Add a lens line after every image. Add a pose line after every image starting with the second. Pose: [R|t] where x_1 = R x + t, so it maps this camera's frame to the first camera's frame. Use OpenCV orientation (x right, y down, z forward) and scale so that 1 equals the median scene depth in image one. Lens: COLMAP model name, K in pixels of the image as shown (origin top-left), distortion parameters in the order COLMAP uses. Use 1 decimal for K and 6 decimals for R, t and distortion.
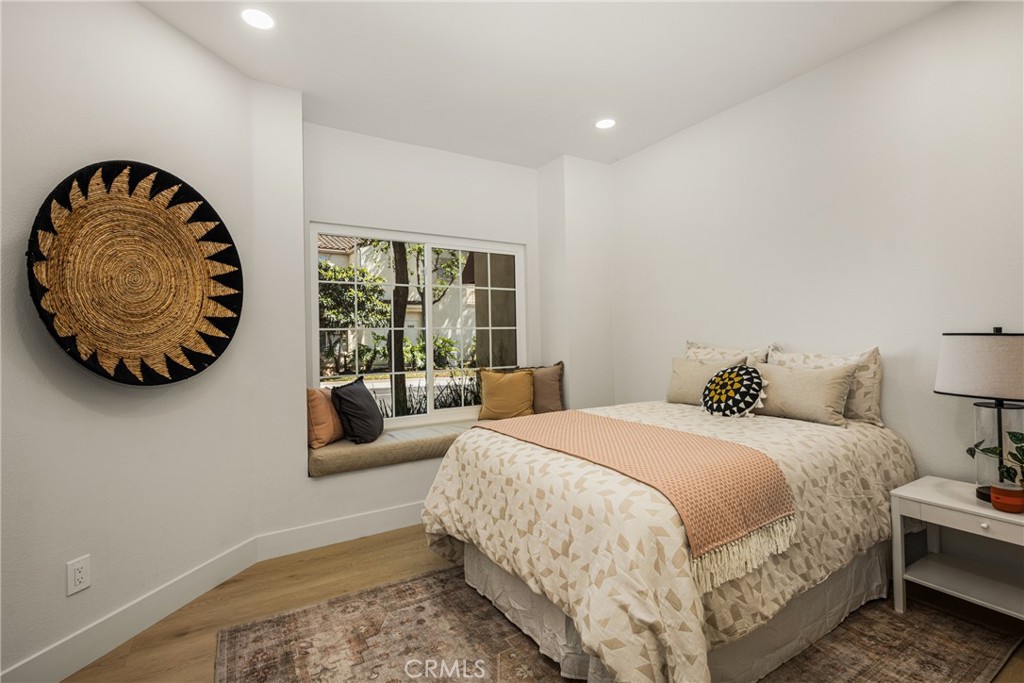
lens RADIAL K [[463.5, 0, 511.6], [0, 463.5, 338.6], [0, 0, 1]] dist [0.000599, -0.000140]
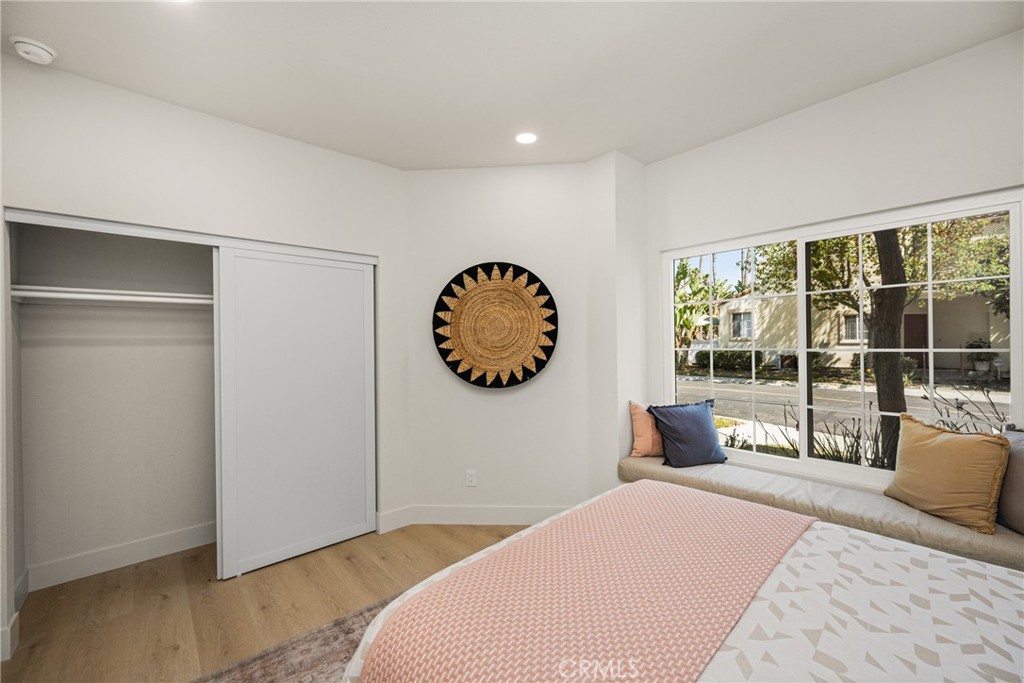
lens RADIAL K [[405.5, 0, 503.4], [0, 405.5, 334.3], [0, 0, 1]] dist [-0.001890, 0.000285]
pose [[0.214205, 0.002807, -0.976785, 0.625470], [0.012328, 0.999908, 0.005577, -0.095601], [0.976711, -0.013236, 0.214150, 0.617229]]
